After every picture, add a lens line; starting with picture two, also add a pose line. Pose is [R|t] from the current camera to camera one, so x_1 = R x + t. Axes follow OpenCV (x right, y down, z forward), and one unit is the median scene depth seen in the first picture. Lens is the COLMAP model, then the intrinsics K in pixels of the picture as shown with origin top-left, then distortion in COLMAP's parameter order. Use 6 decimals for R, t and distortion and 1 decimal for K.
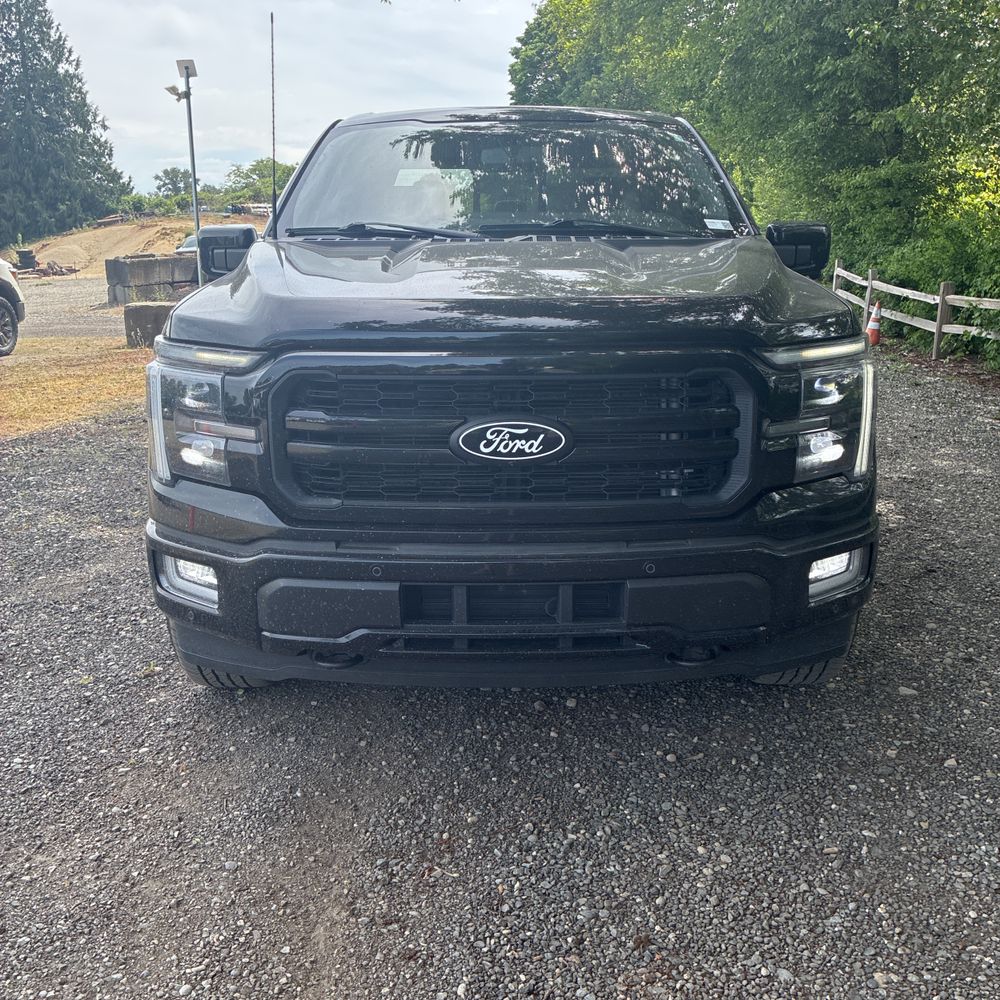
lens RADIAL K [[1009.9, 0, 505.4], [0, 1009.9, 497.1], [0, 0, 1]] dist [0.012475, 0.000000]
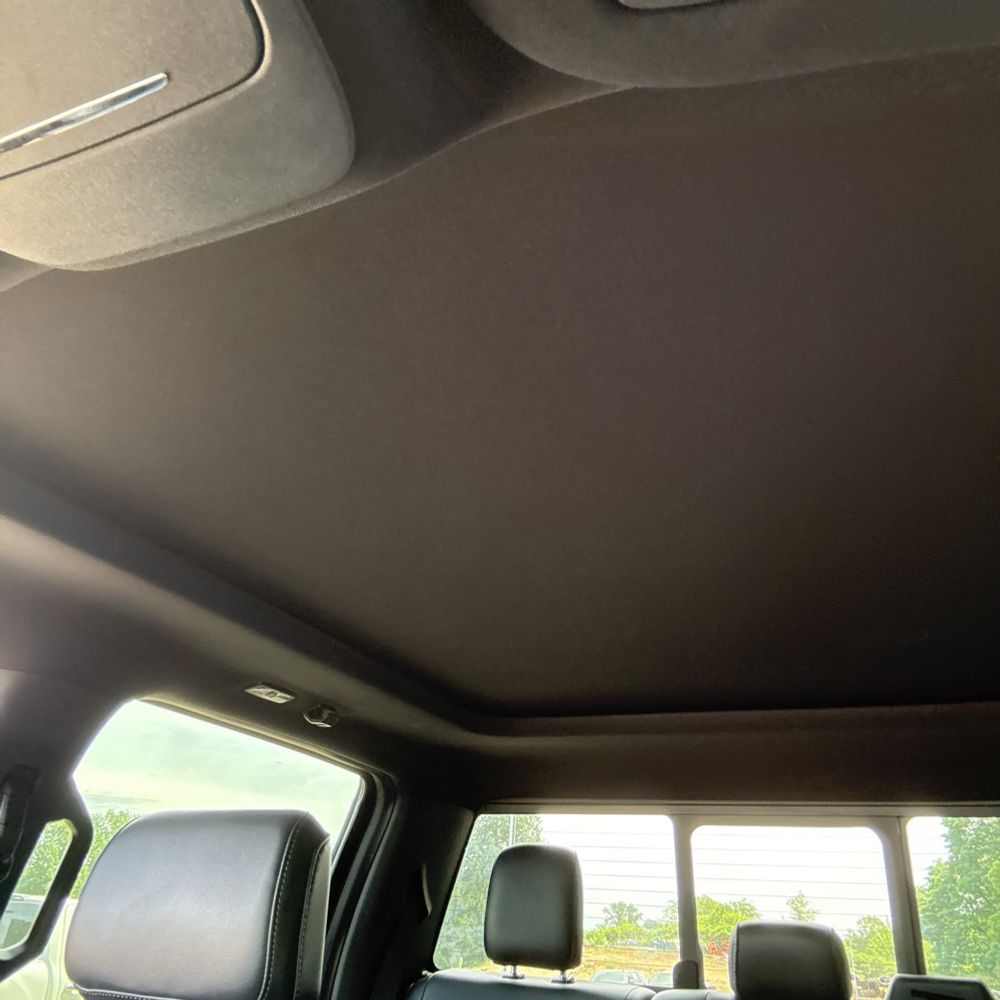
lens RADIAL K [[923.2, 0, 509.3], [0, 923.2, 494.3], [0, 0, 1]] dist [-0.008071, 0.000000]
pose [[0.915666, -0.124815, -0.382070, 0.060973], [-0.163576, 0.752568, -0.637875, -0.411073], [0.367150, 0.646578, 0.668684, 1.425253]]
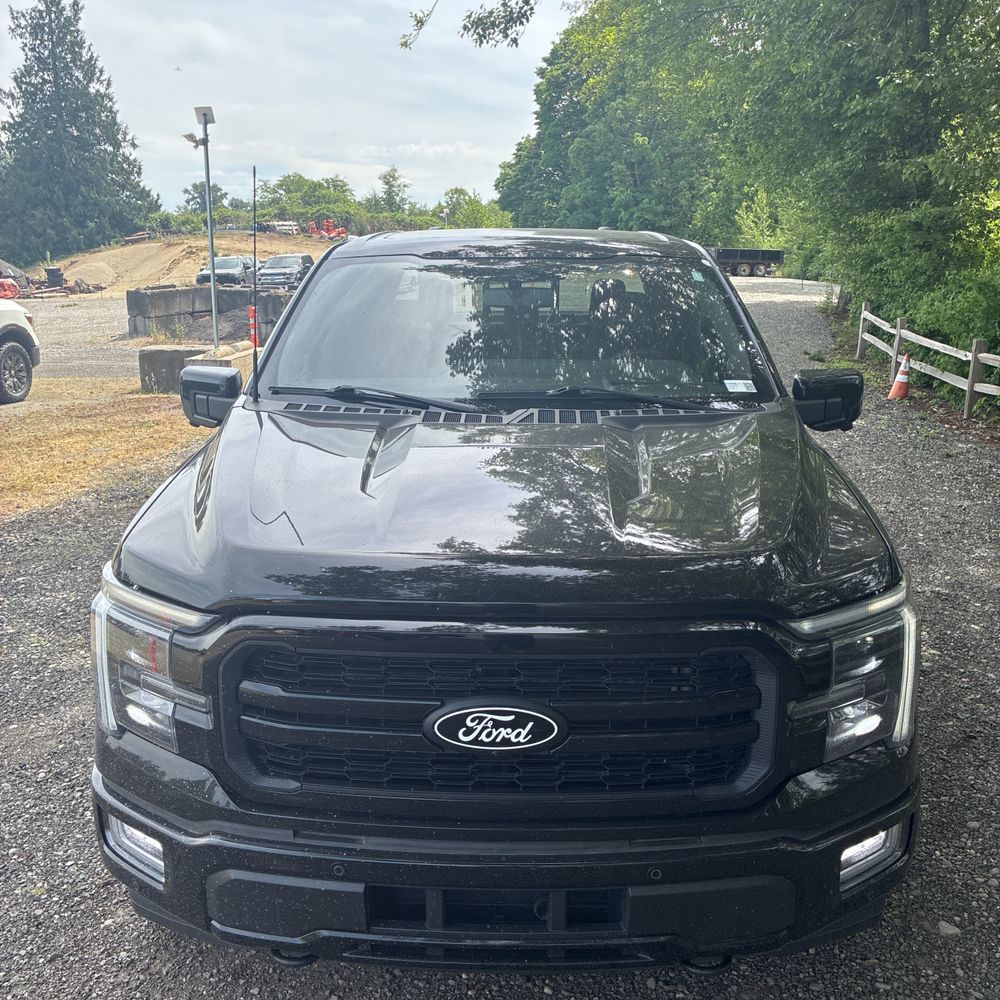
lens RADIAL K [[1009.9, 0, 498.7], [0, 1009.9, 498.8], [0, 0, 1]] dist [0.012475, 0.000000]
pose [[0.999555, 0.012744, -0.026972, 0.022223], [-0.013074, 0.999841, -0.012091, -0.180631], [0.026813, 0.012439, 0.999563, 0.098519]]
